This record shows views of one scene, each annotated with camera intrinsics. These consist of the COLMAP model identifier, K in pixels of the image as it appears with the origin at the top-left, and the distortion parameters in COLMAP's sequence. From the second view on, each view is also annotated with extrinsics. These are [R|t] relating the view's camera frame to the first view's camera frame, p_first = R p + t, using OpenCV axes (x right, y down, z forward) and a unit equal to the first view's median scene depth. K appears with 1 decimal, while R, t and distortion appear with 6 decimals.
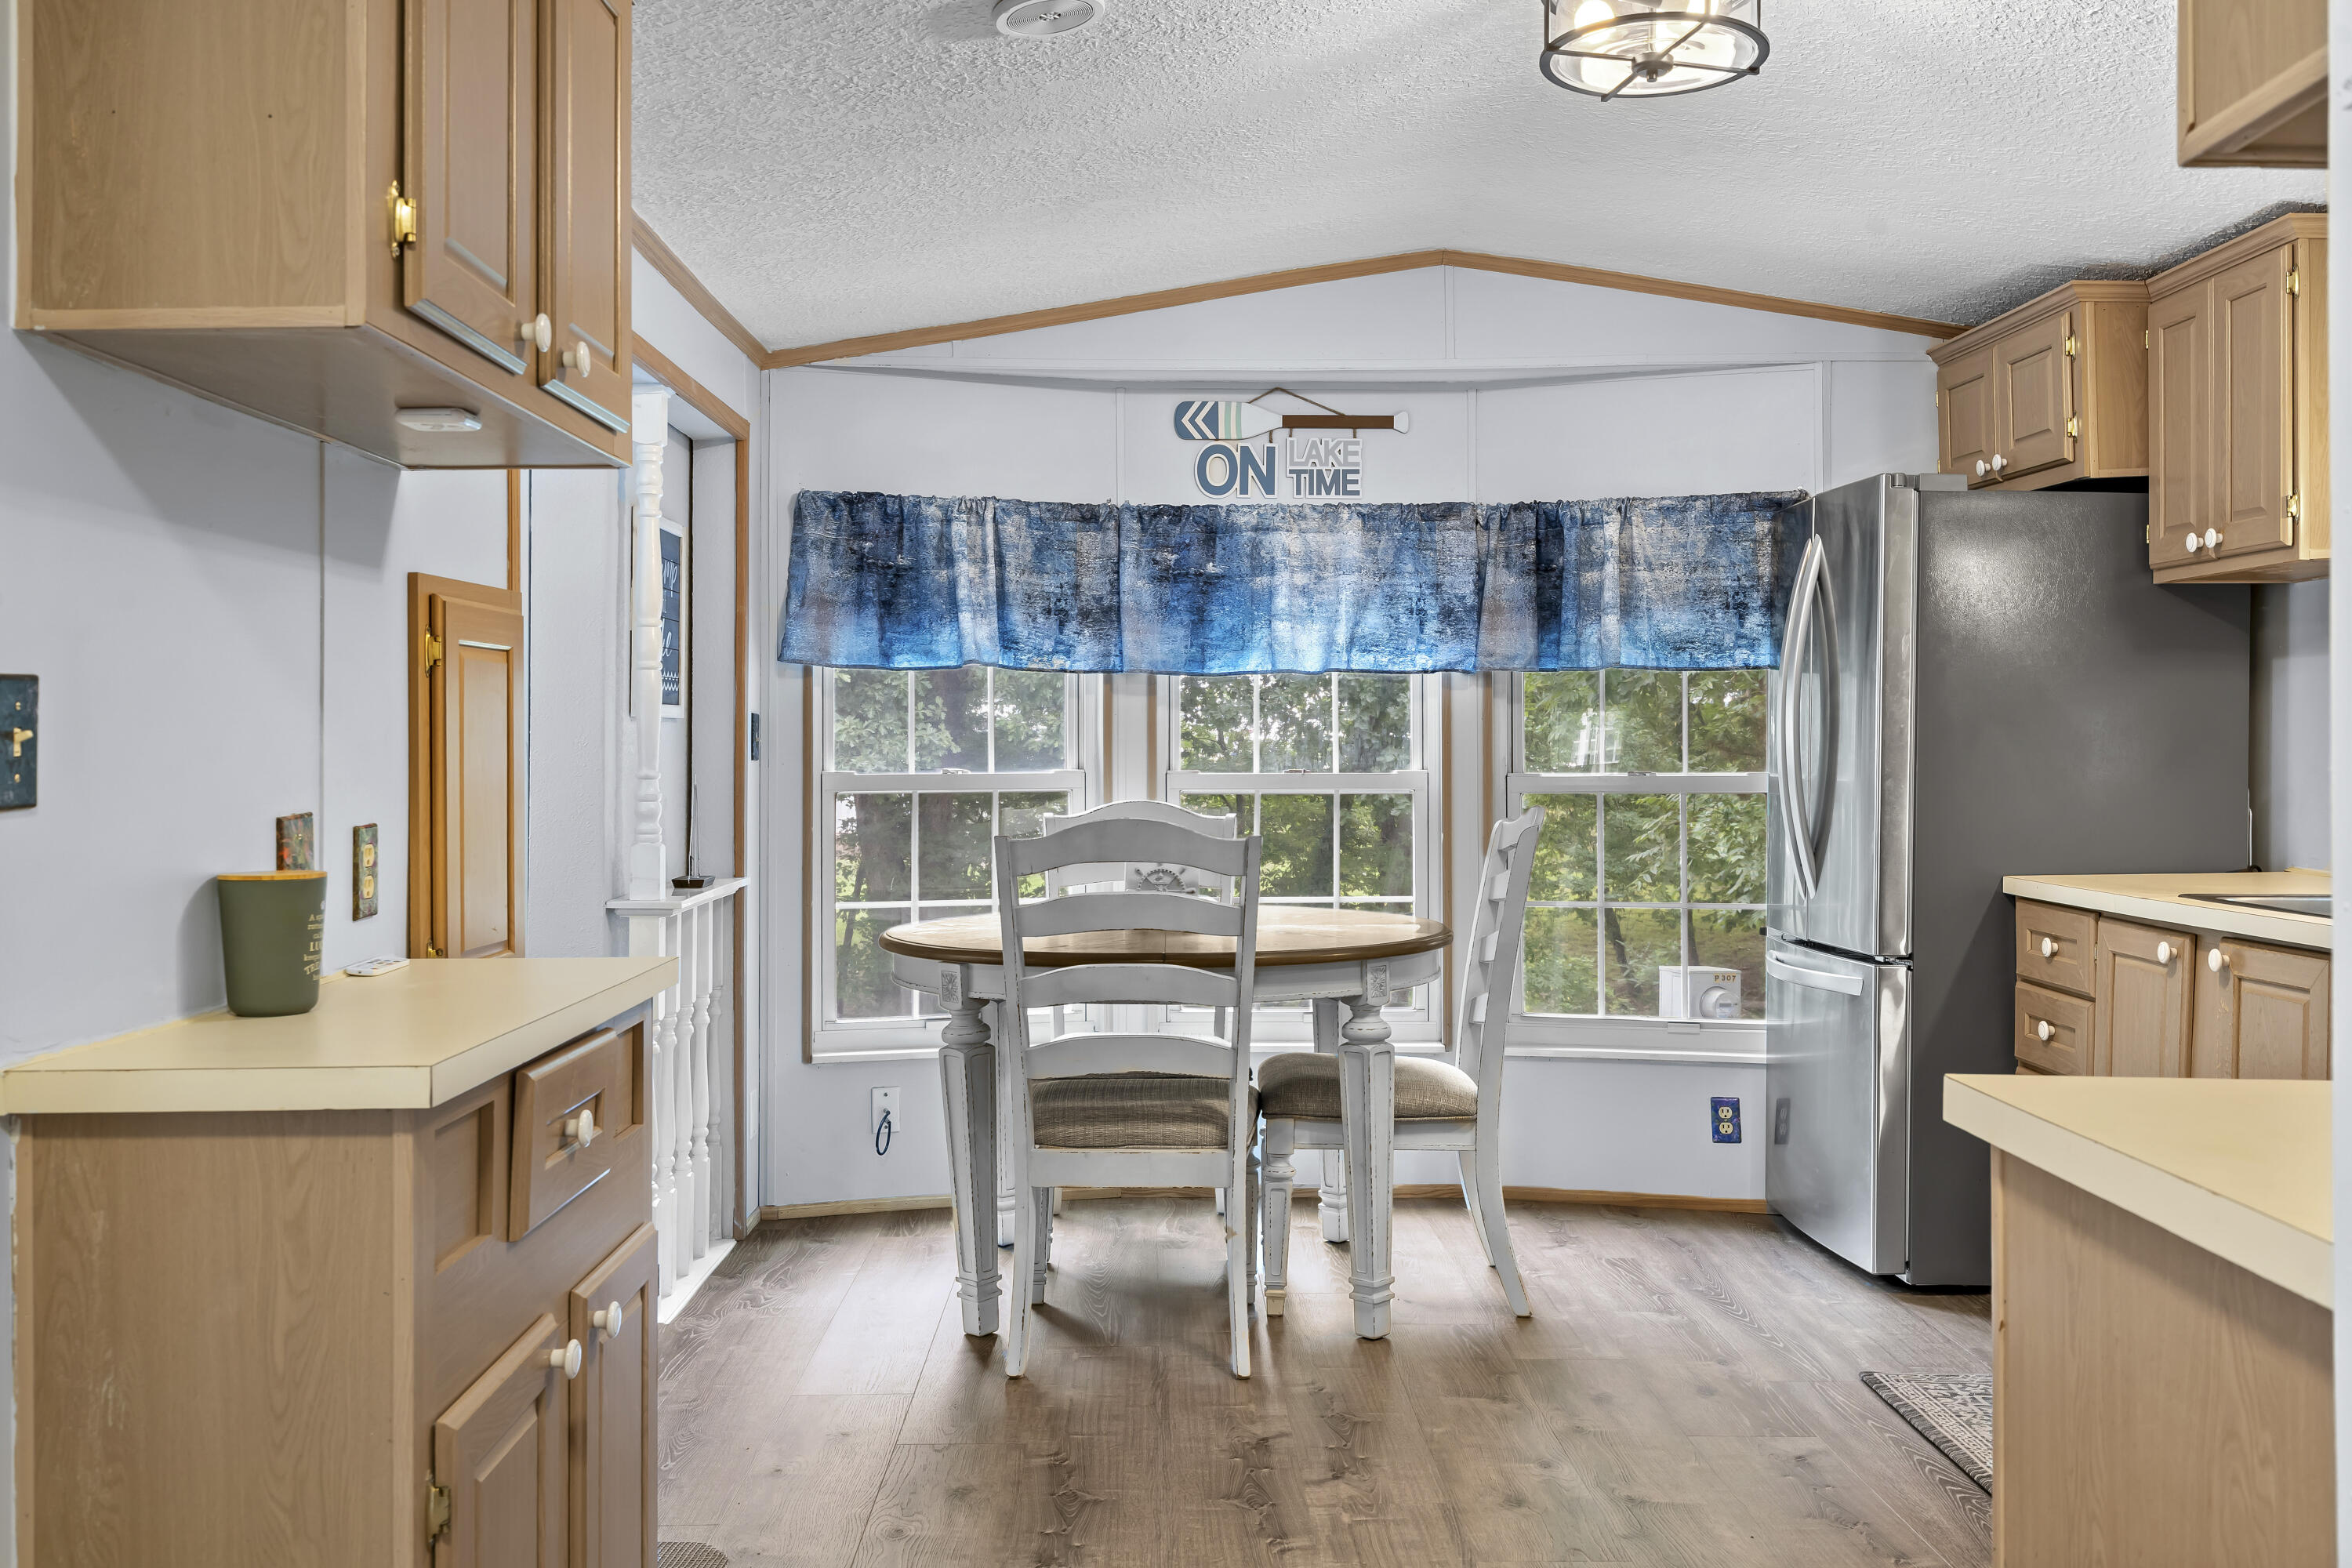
lens RADIAL K [[2084.7, 0, 1158.4], [0, 2084.7, 760.3], [0, 0, 1]] dist [0.000323, 0.016387]
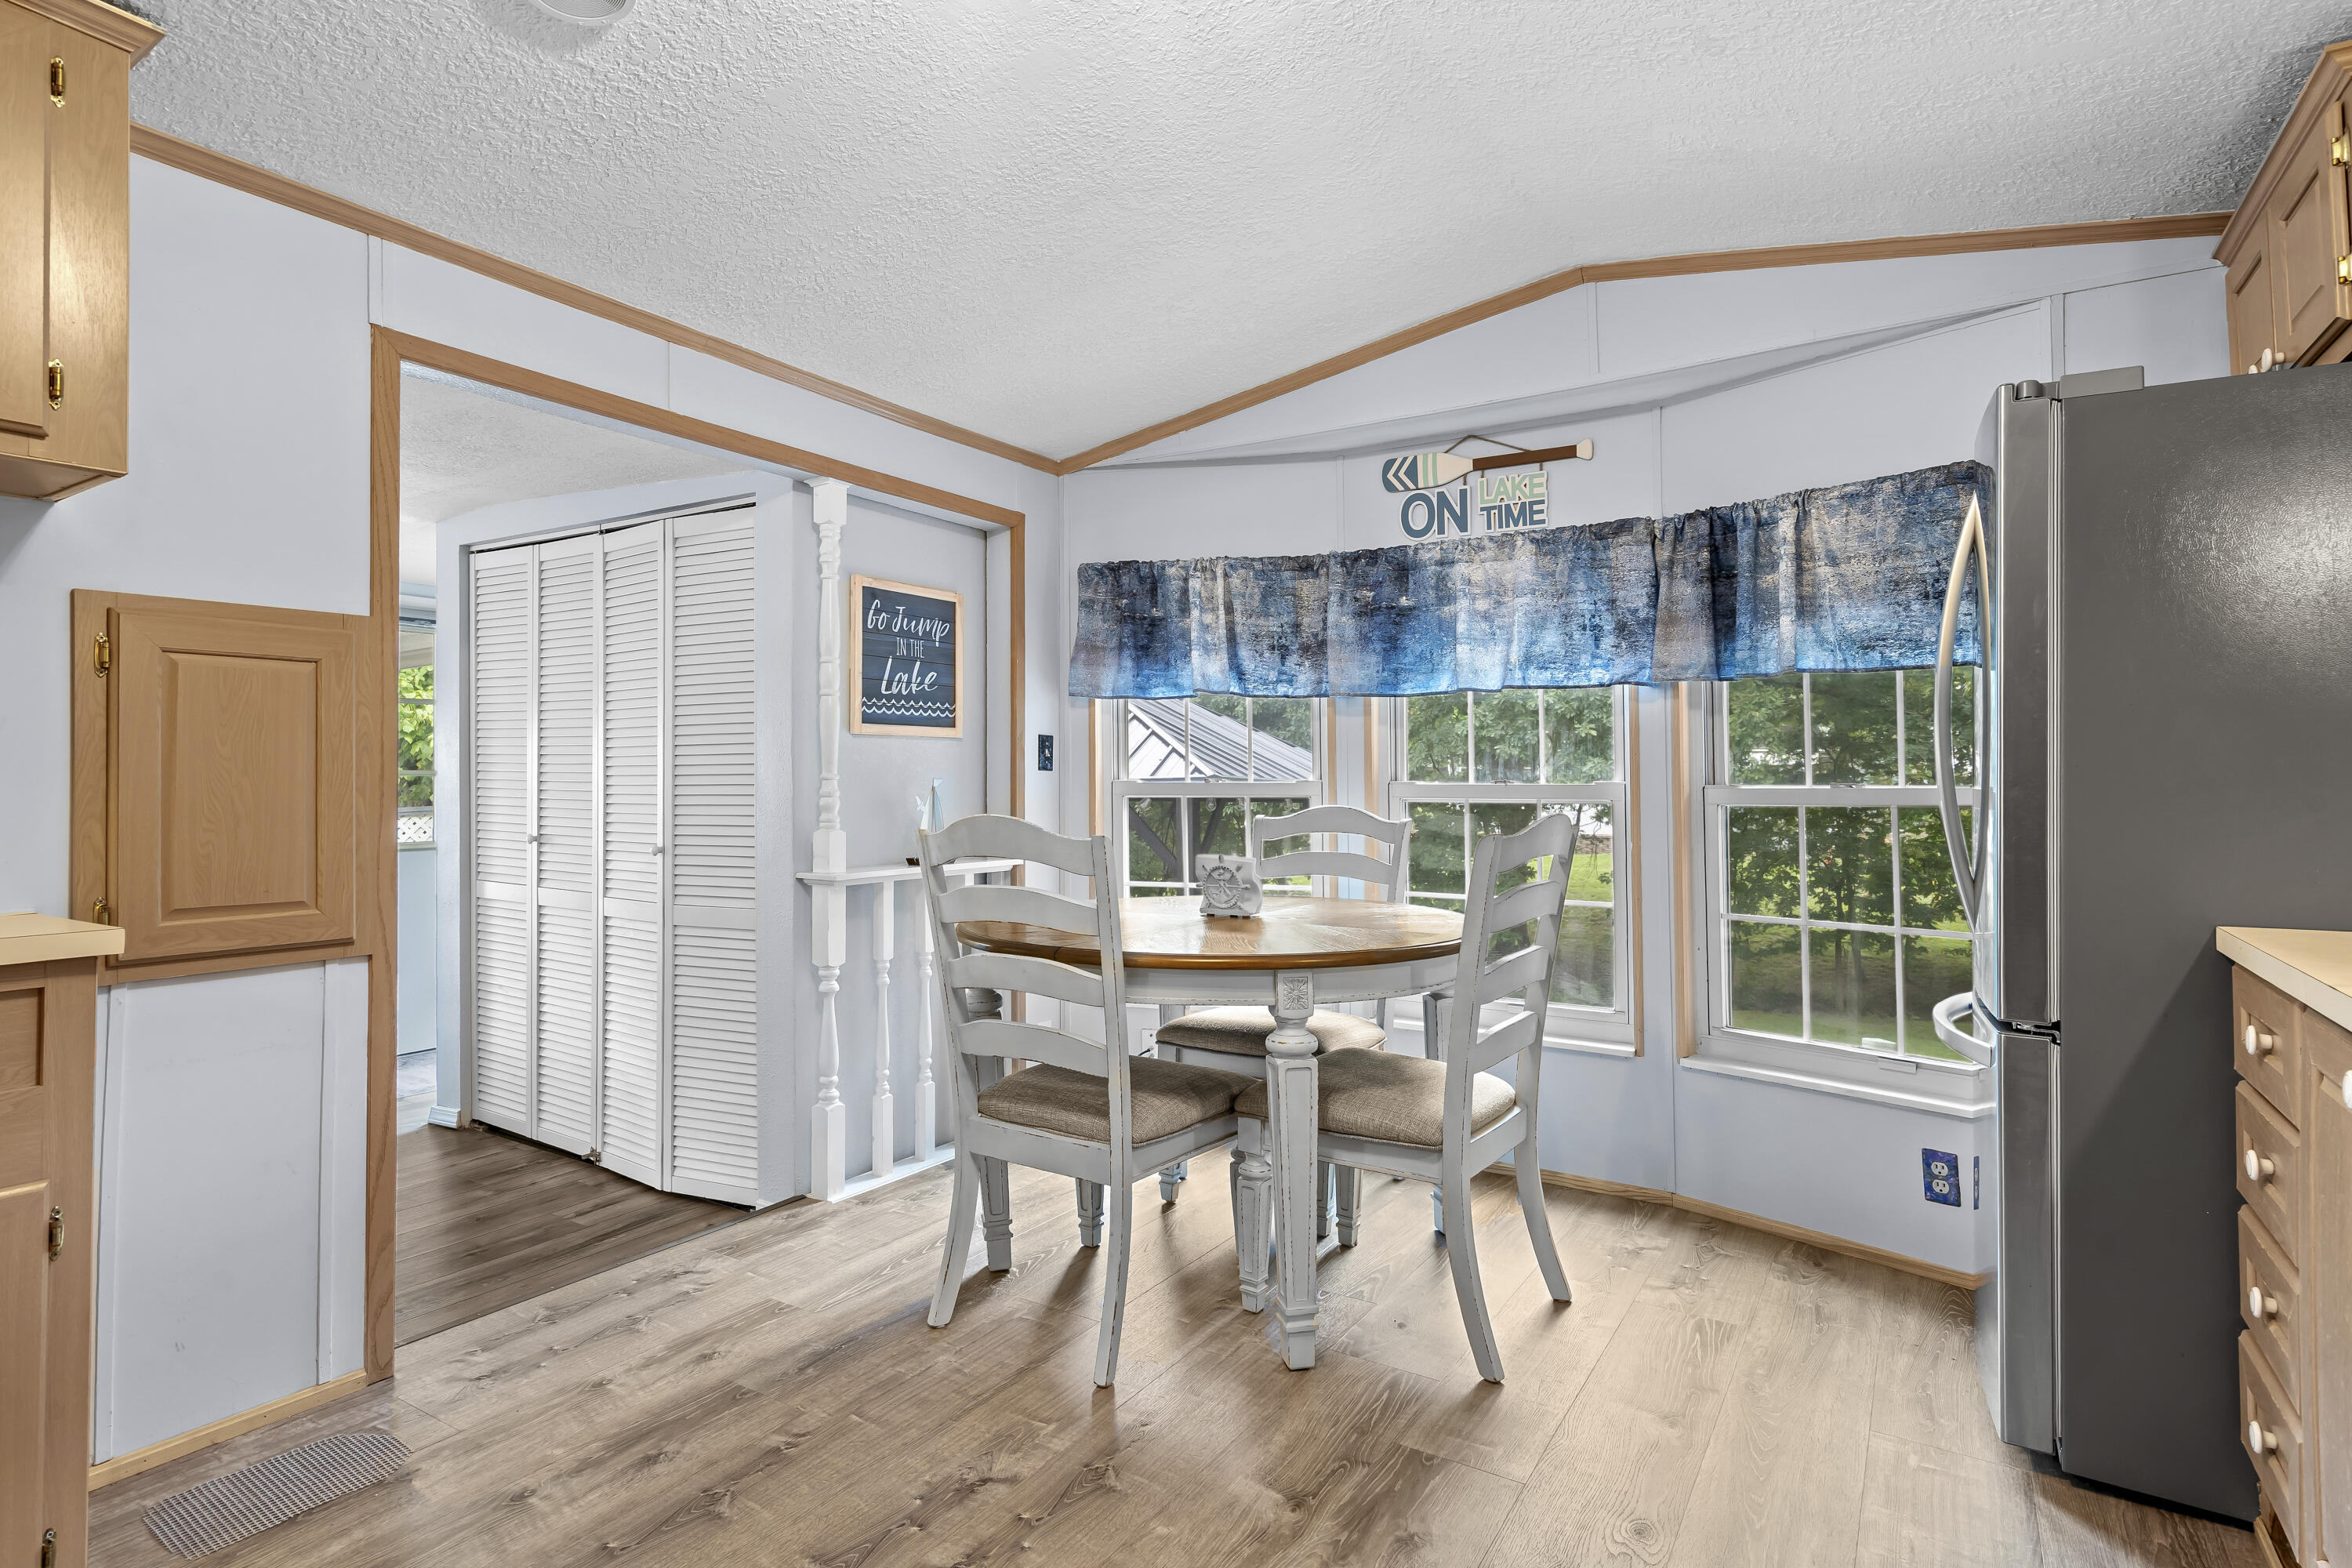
lens RADIAL K [[1198.0, 0, 1174.7], [0, 1198.0, 761.4], [0, 0, 1]] dist [0.003522, 0.001017]
pose [[0.837842, -0.005392, -0.545886, 0.280724], [-0.006825, 0.999770, -0.020351, 0.008888], [0.545870, 0.020777, 0.837612, 0.395427]]
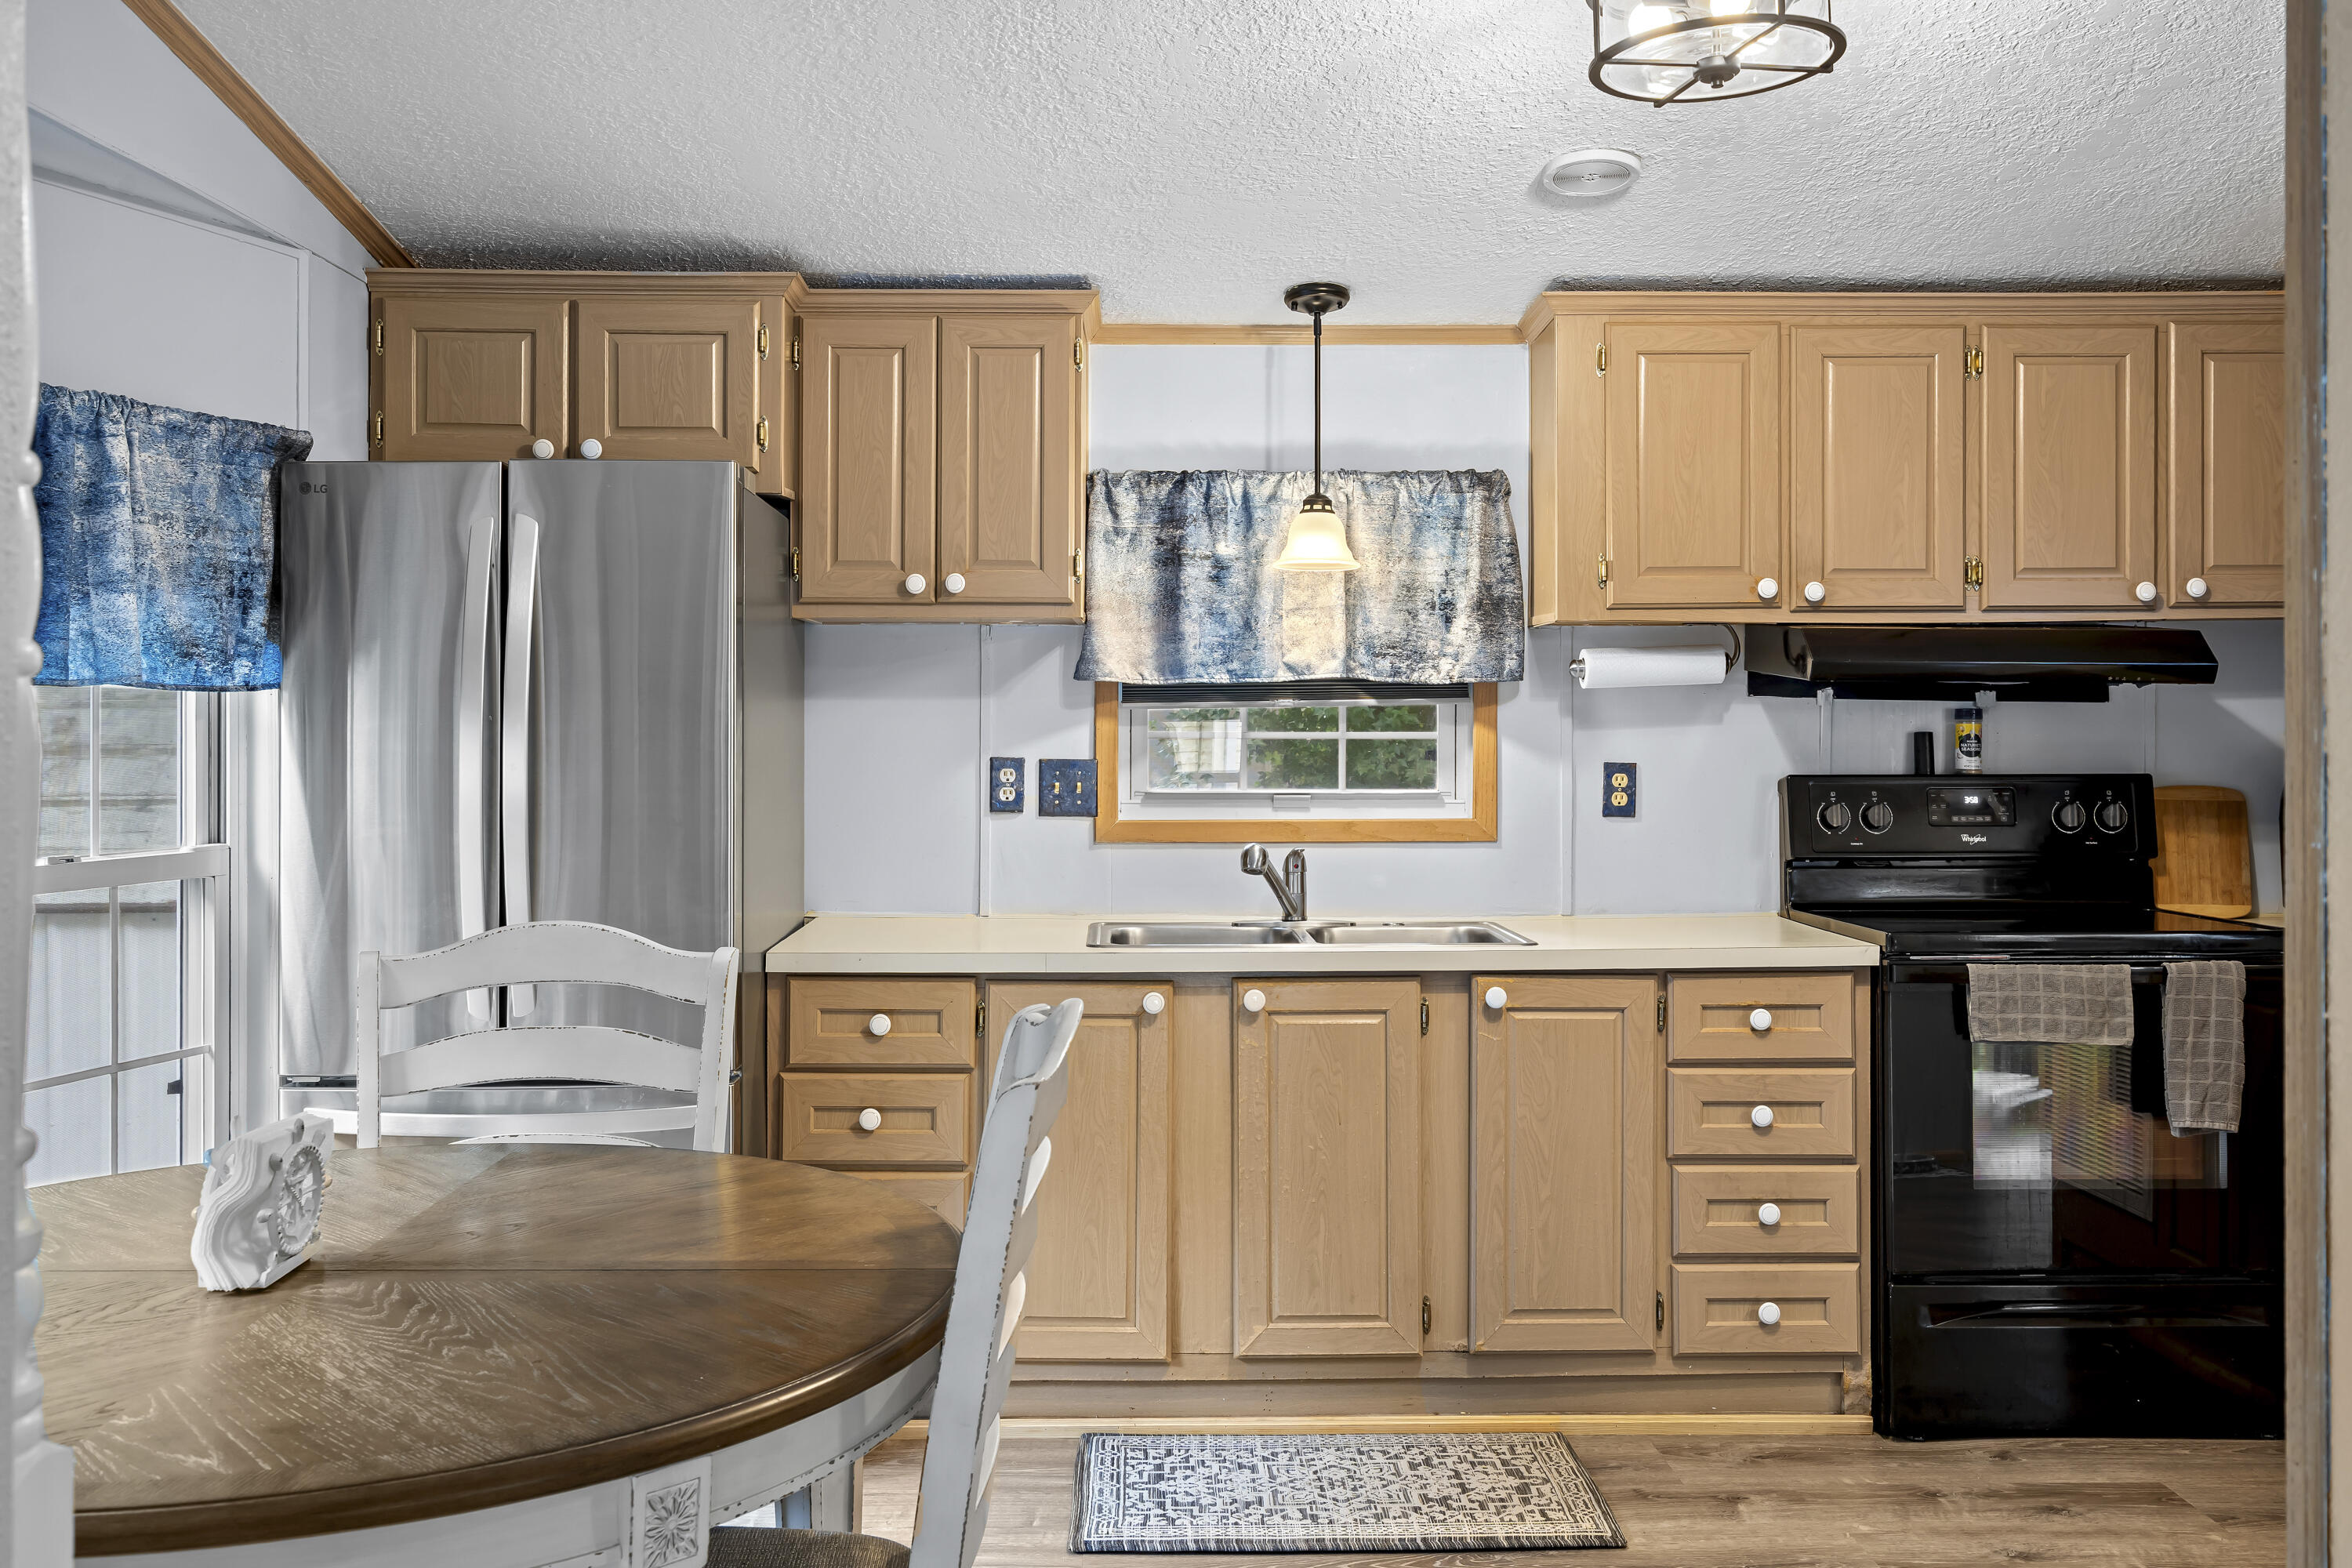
lens RADIAL K [[2084.7, 0, 1158.4], [0, 2084.7, 760.3], [0, 0, 1]] dist [0.000323, 0.016387]
pose [[-0.007790, -0.016671, 0.999831, -0.373087], [0.007820, 0.999829, 0.016732, -0.030260], [-0.999939, 0.007949, -0.007659, 0.711406]]
